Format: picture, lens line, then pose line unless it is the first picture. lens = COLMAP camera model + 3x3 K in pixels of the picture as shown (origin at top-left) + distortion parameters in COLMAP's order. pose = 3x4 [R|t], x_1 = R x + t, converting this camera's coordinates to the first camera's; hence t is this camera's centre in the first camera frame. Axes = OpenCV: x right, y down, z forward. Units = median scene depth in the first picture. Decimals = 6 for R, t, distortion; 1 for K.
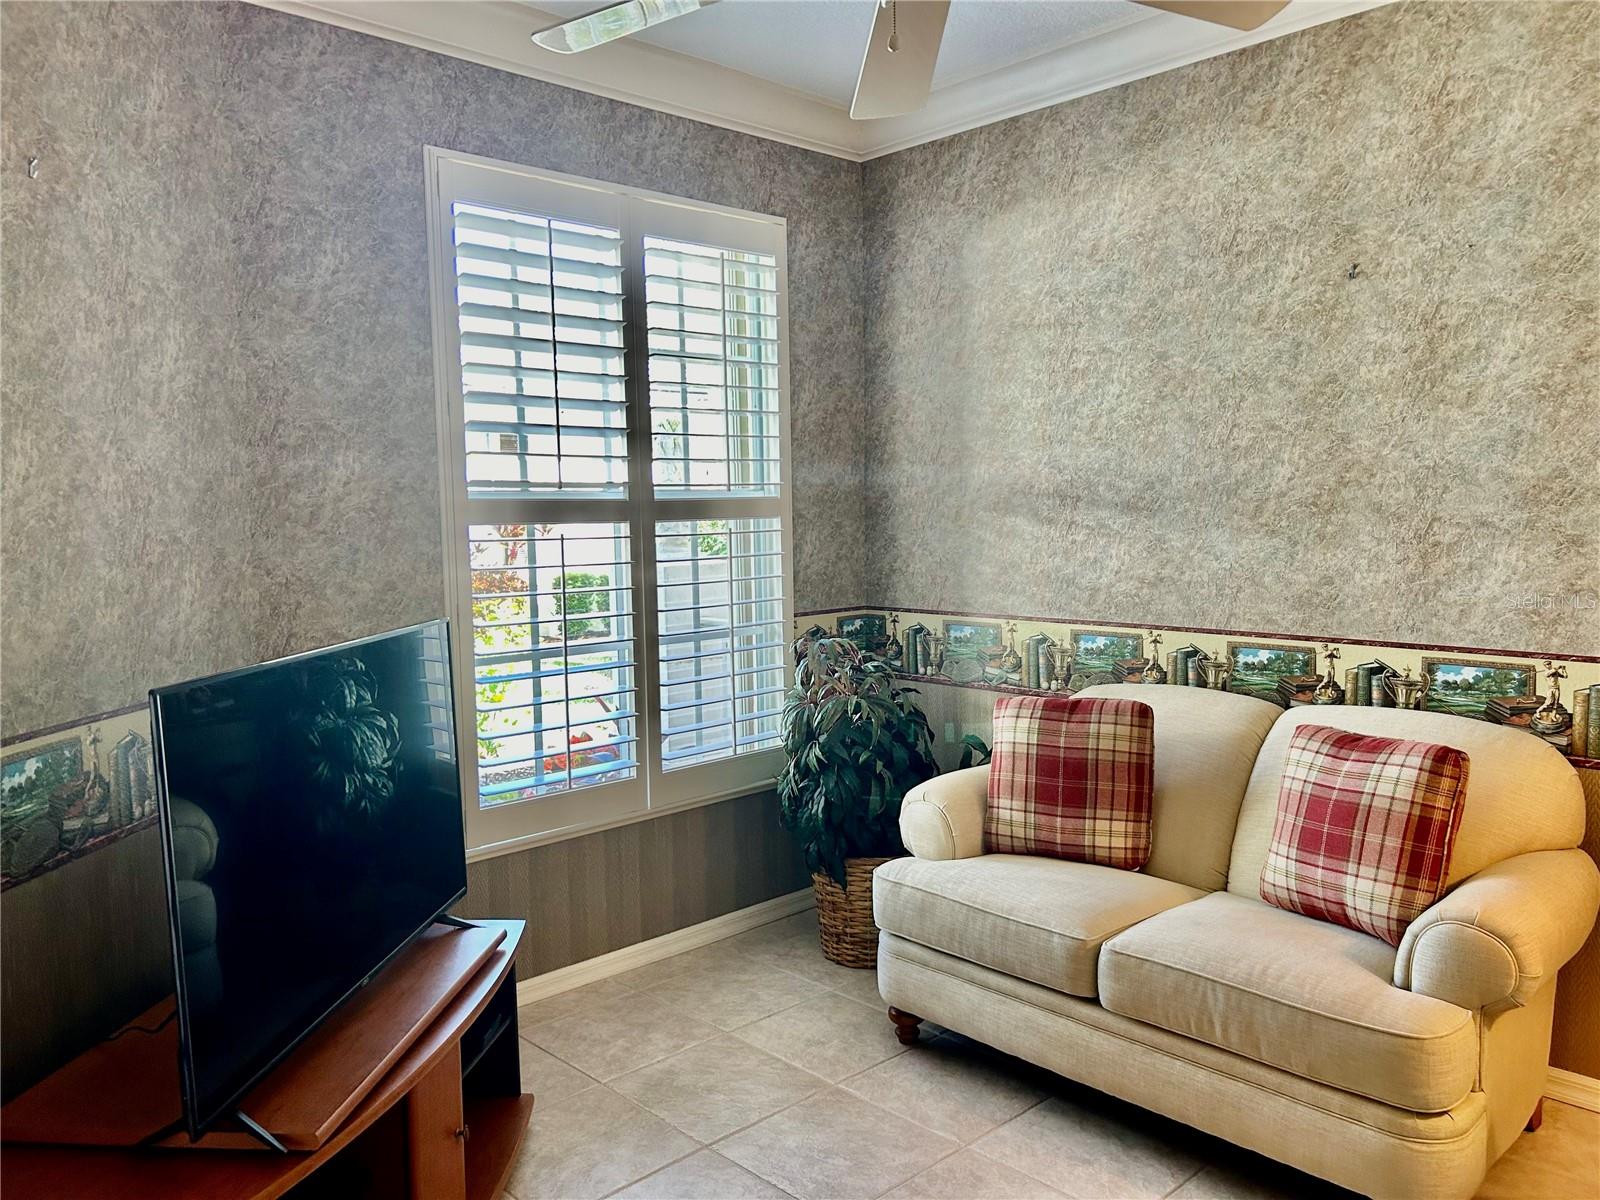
lens RADIAL K [[1198.7, 0, 794.8], [0, 1198.7, 616.1], [0, 0, 1]] dist [0.050183, -0.064445]
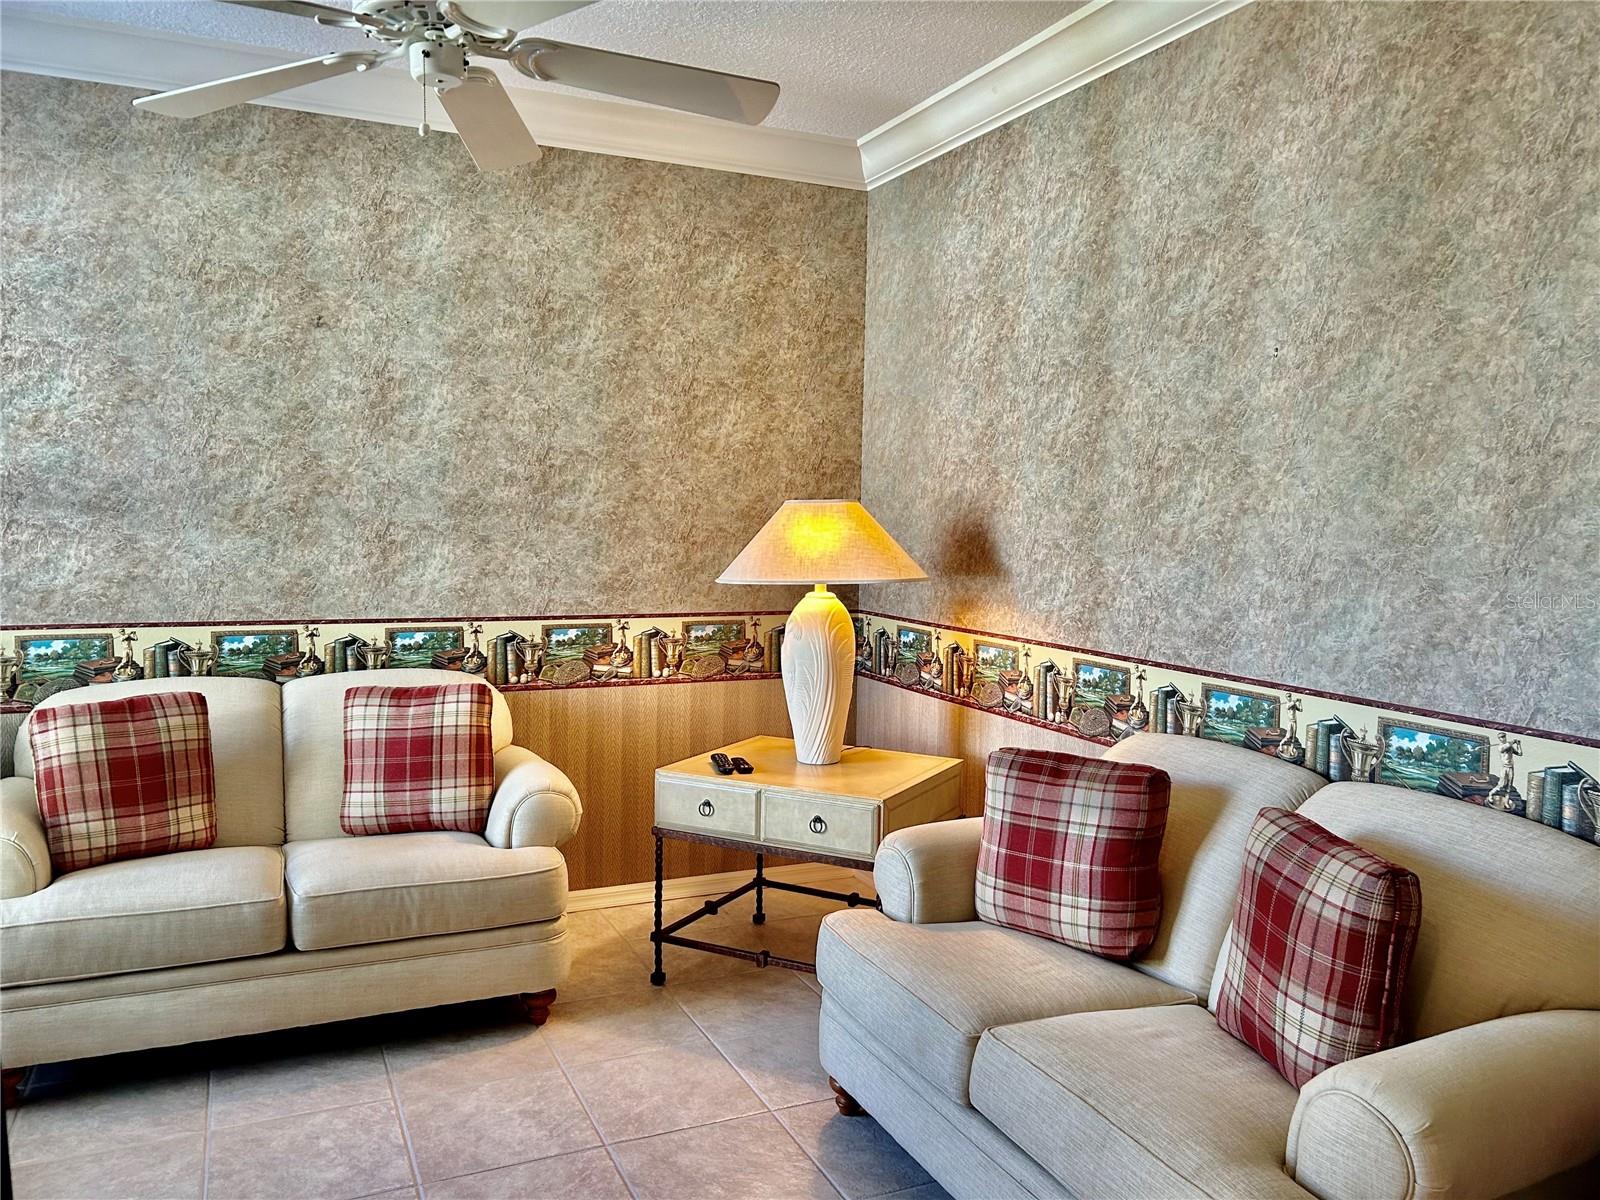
lens RADIAL K [[1198.7, 0, 794.8], [0, 1198.7, 616.1], [0, 0, 1]] dist [0.050183, -0.064445]
pose [[0.327077, -0.064085, 0.942822, -0.546666], [0.064152, 0.996902, 0.045505, -0.010096], [-0.942818, 0.045601, 0.330174, 0.144693]]
